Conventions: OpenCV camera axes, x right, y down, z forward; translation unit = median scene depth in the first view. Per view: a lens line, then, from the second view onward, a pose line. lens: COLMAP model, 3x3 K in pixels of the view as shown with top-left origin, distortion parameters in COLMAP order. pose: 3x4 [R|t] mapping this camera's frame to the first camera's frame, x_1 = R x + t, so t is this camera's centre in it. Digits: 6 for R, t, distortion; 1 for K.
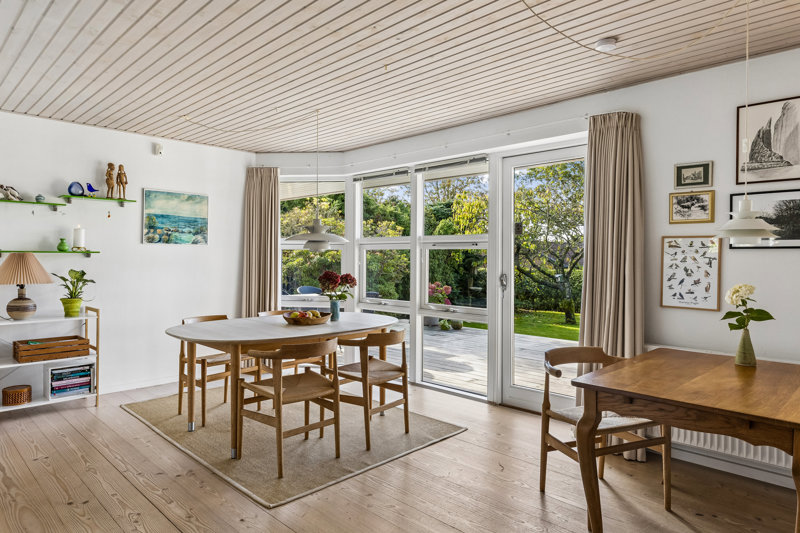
lens RADIAL K [[497.4, 0, 399.5], [0, 497.4, 258.8], [0, 0, 1]] dist [0.002517, -0.000038]
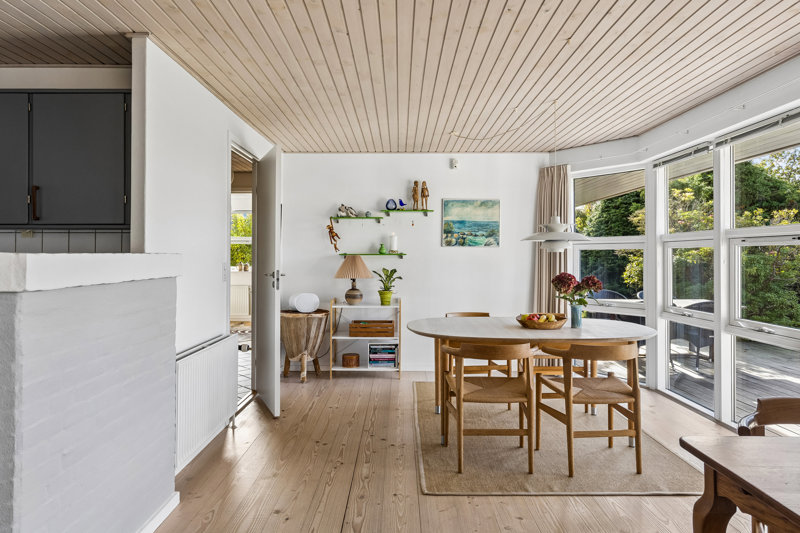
lens RADIAL K [[502.6, 0, 400.1], [0, 502.6, 252.0], [0, 0, 1]] dist [0.005900, 0.000994]
pose [[0.703709, -0.012574, -0.710377, 0.295748], [0.001677, 0.999870, -0.016038, 0.000731], [0.710486, 0.010095, 0.703638, 0.125933]]
